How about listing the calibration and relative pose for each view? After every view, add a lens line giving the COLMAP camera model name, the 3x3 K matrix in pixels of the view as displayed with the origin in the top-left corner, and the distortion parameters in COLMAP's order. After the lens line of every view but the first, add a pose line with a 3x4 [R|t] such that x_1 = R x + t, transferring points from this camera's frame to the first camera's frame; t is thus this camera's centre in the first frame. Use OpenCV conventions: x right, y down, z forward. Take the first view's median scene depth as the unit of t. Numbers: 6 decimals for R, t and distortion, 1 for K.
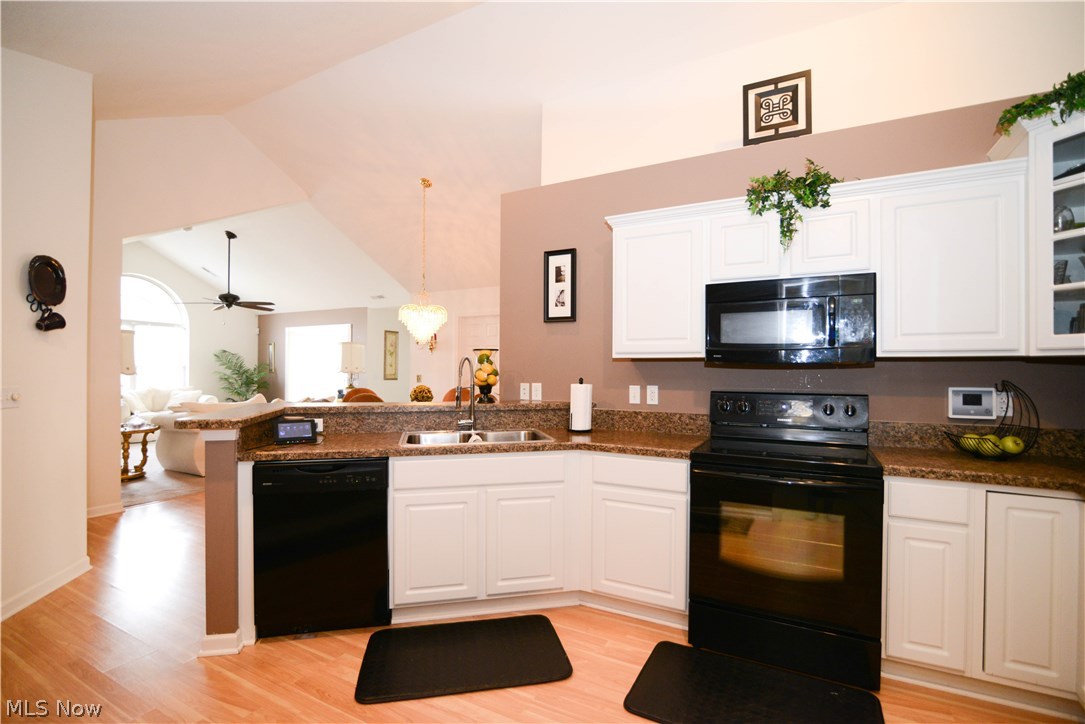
lens RADIAL K [[497.4, 0, 541.0], [0, 497.4, 364.9], [0, 0, 1]] dist [-0.014296, 0.000174]
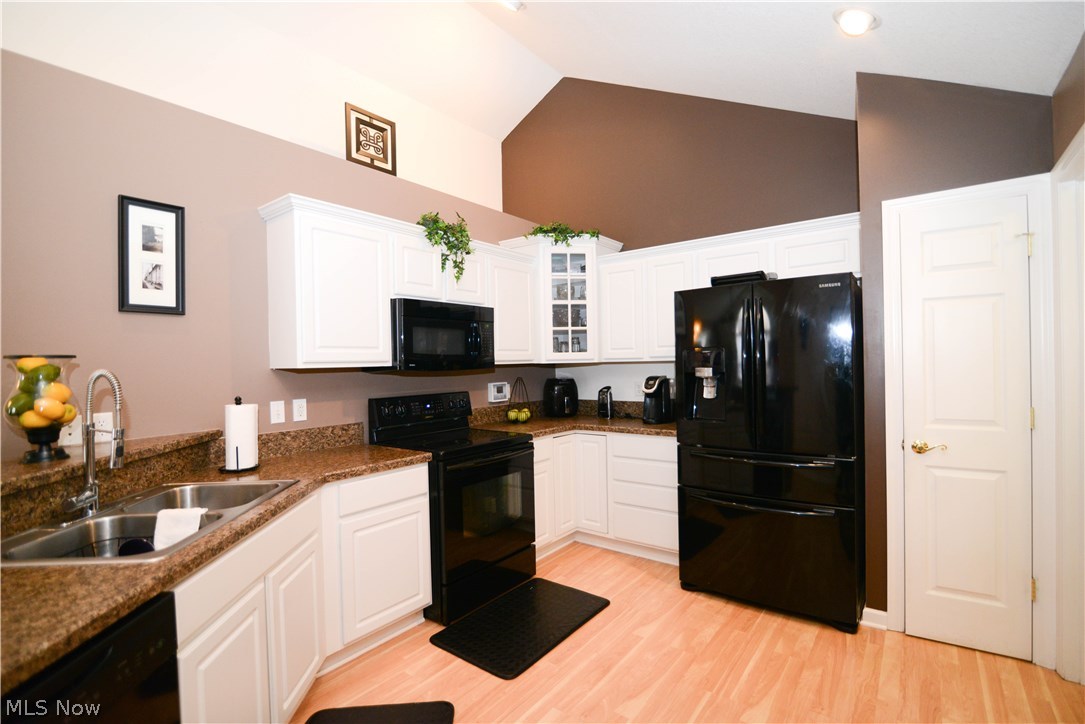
lens RADIAL K [[479.4, 0, 565.9], [0, 479.4, 361.8], [0, 0, 1]] dist [-0.013516, 0.000060]
pose [[0.160588, -0.006090, 0.987003, -0.520380], [0.014262, 0.999891, 0.003849, -0.019976], [-0.986918, 0.013459, 0.160658, 0.406710]]
